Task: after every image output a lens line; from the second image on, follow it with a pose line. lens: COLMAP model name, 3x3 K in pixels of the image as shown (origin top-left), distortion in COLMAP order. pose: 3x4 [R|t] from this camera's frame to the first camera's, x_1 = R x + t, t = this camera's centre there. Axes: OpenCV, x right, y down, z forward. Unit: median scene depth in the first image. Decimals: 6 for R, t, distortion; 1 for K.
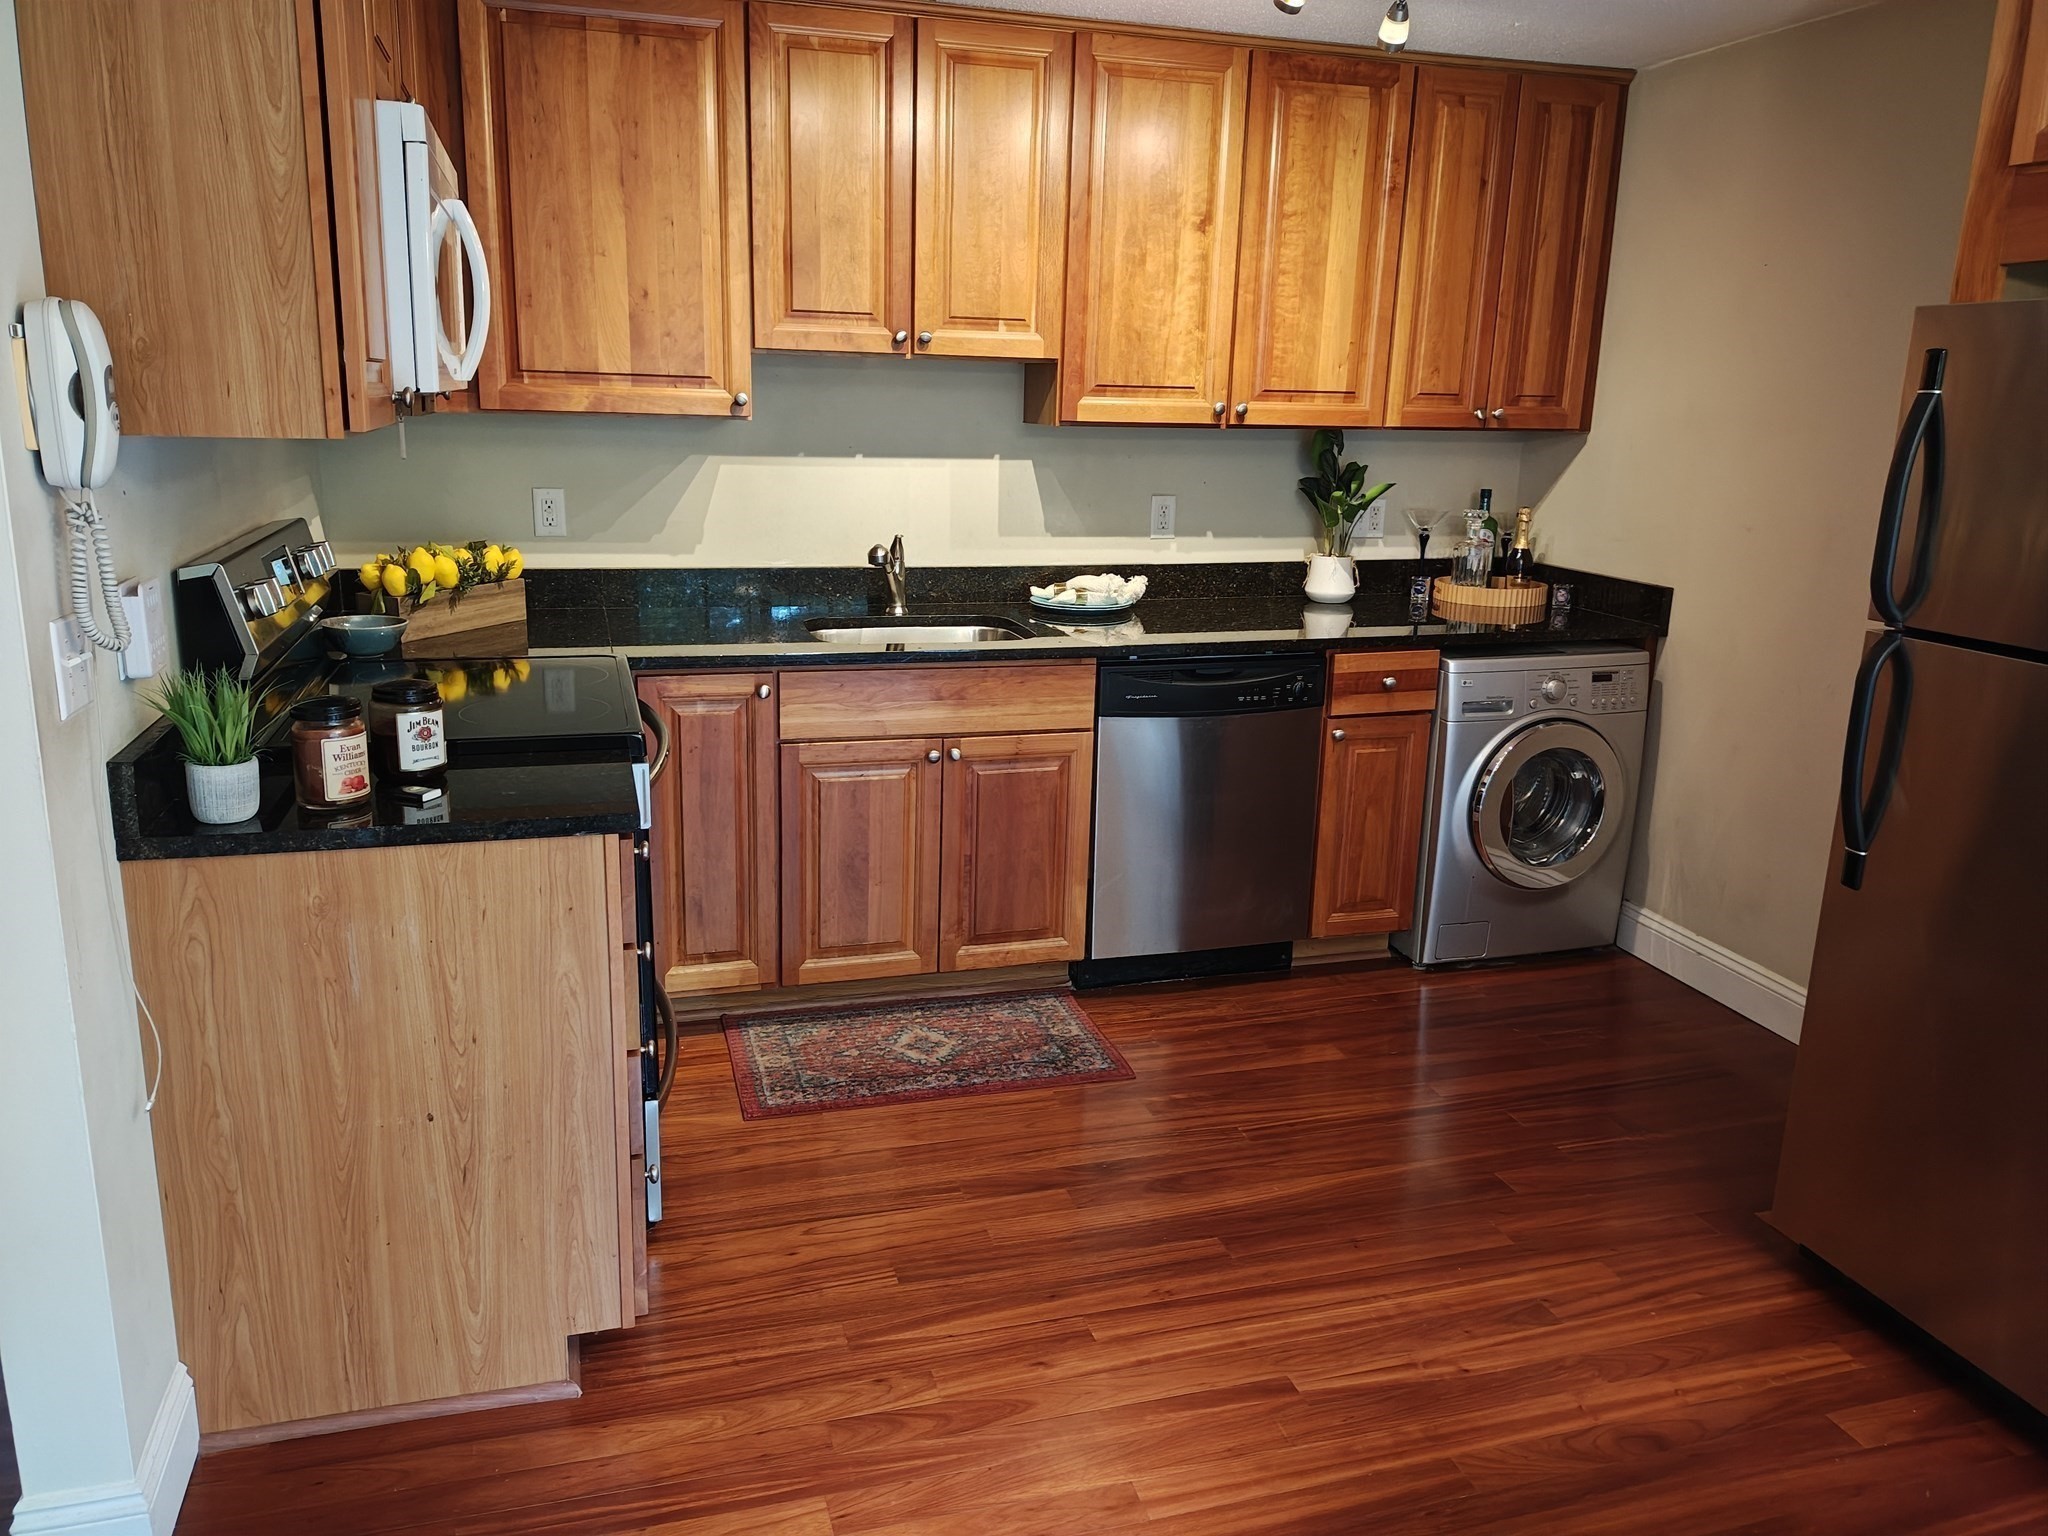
lens RADIAL K [[1469.3, 0, 1033.9], [0, 1469.3, 888.8], [0, 0, 1]] dist [0.072981, -0.088681]
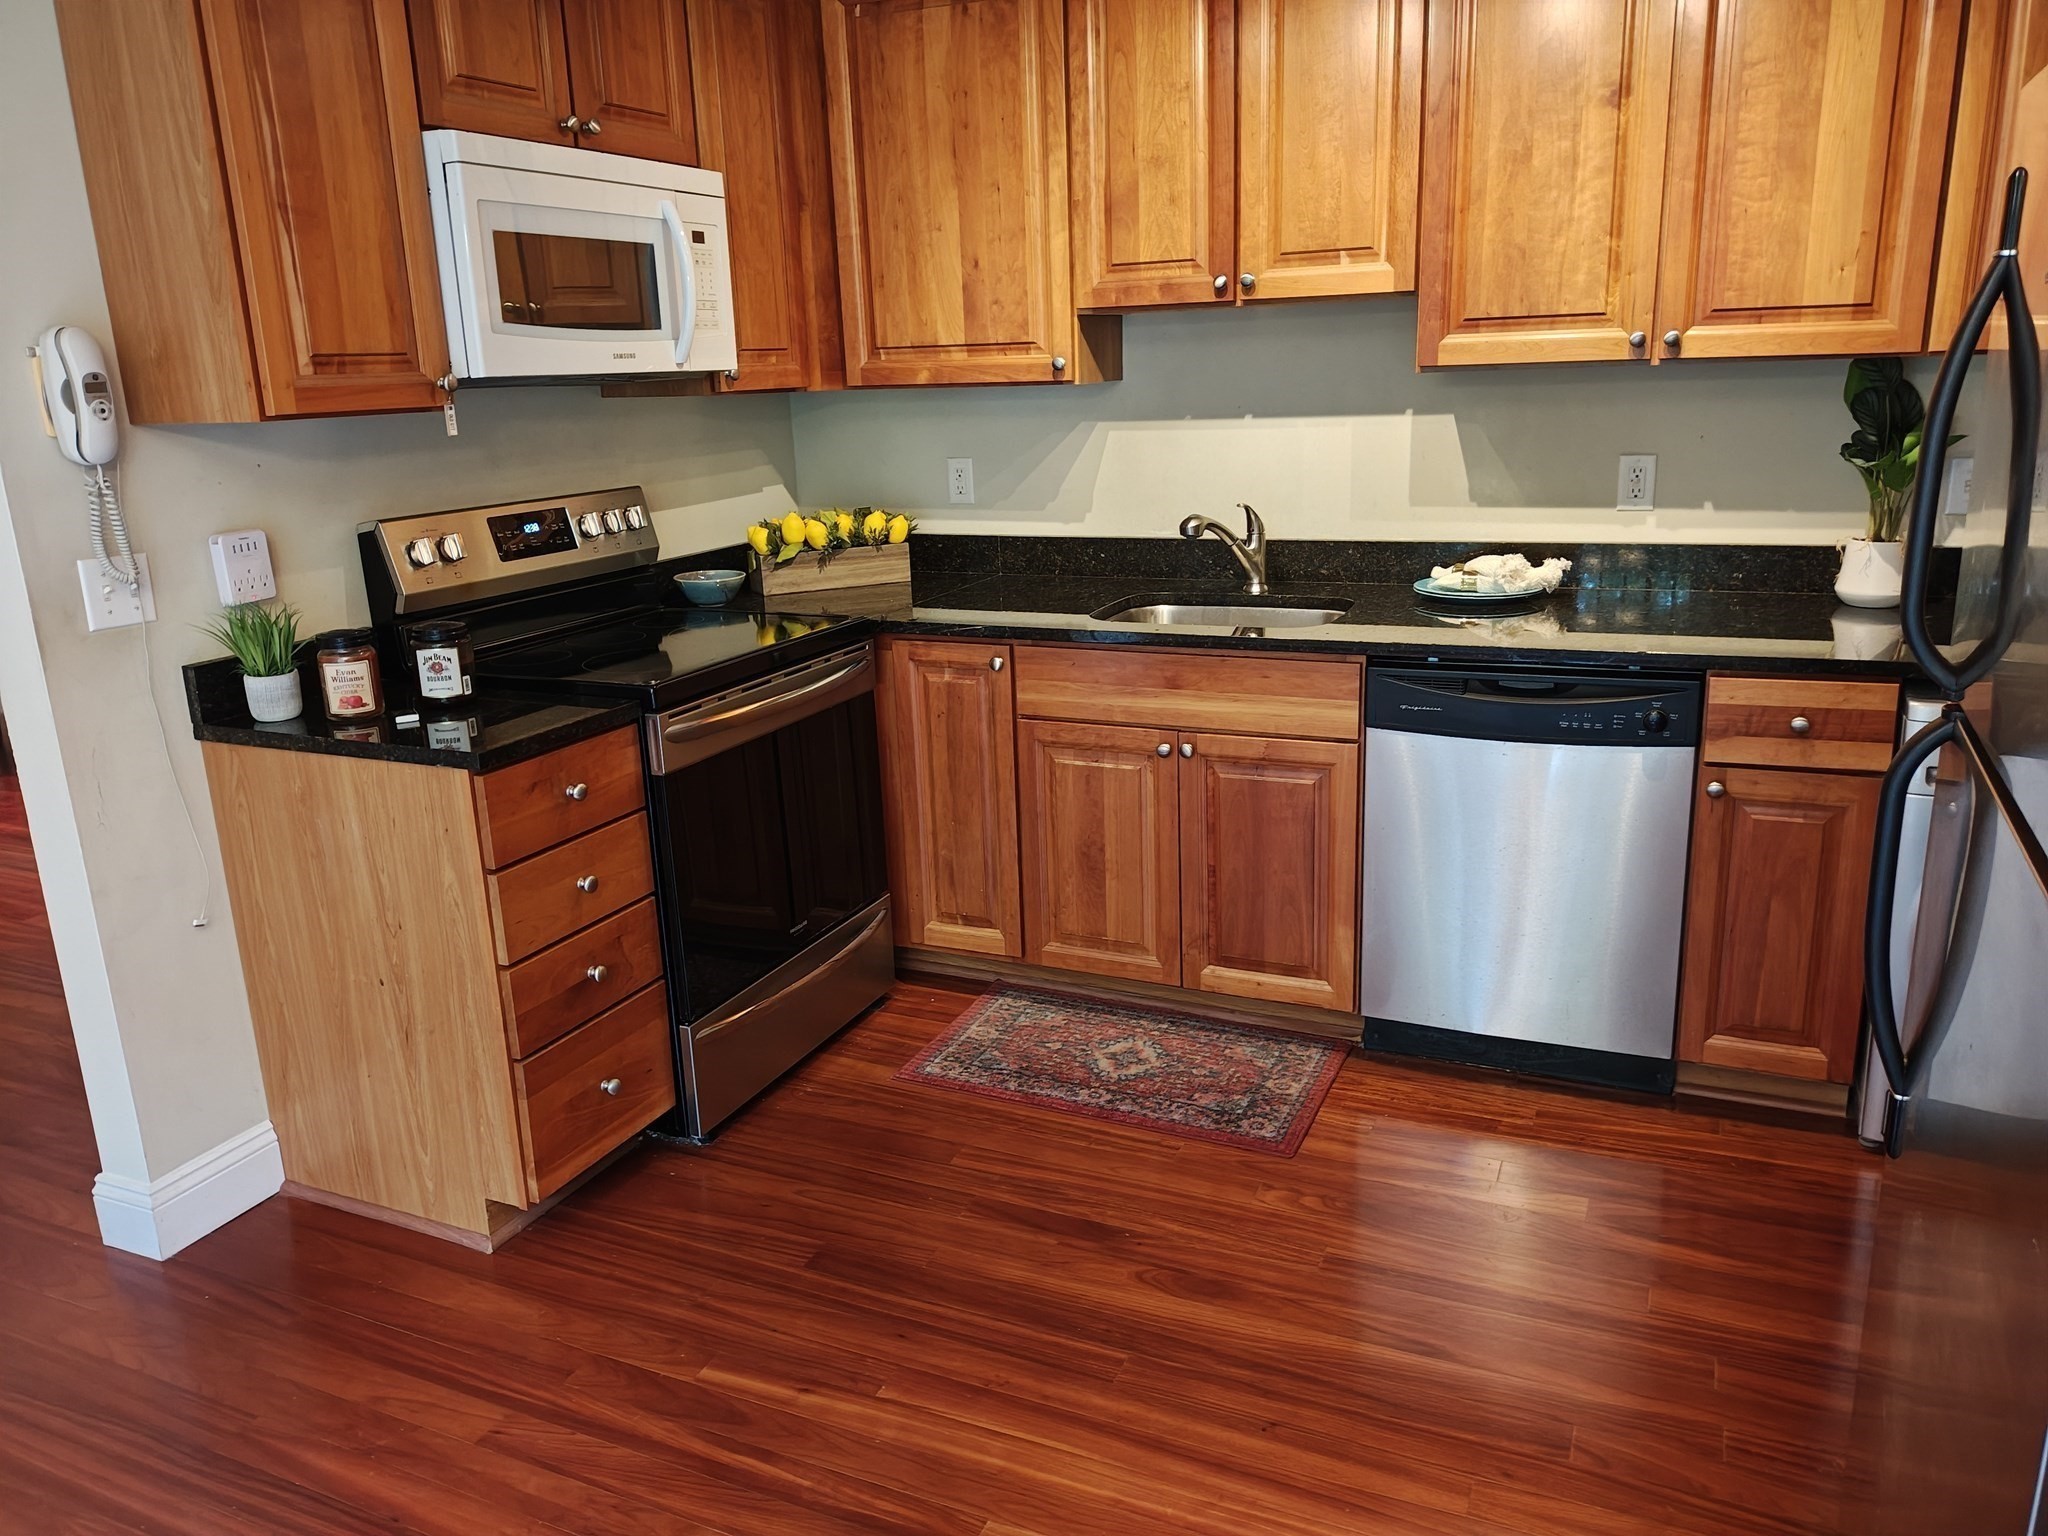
lens RADIAL K [[1469.3, 0, 1033.9], [0, 1469.3, 888.8], [0, 0, 1]] dist [0.072981, -0.088681]
pose [[0.745128, 0.179583, -0.642288, 0.462289], [-0.164217, 0.982817, 0.084284, -0.067839], [0.646388, 0.042672, 0.761815, 0.254167]]
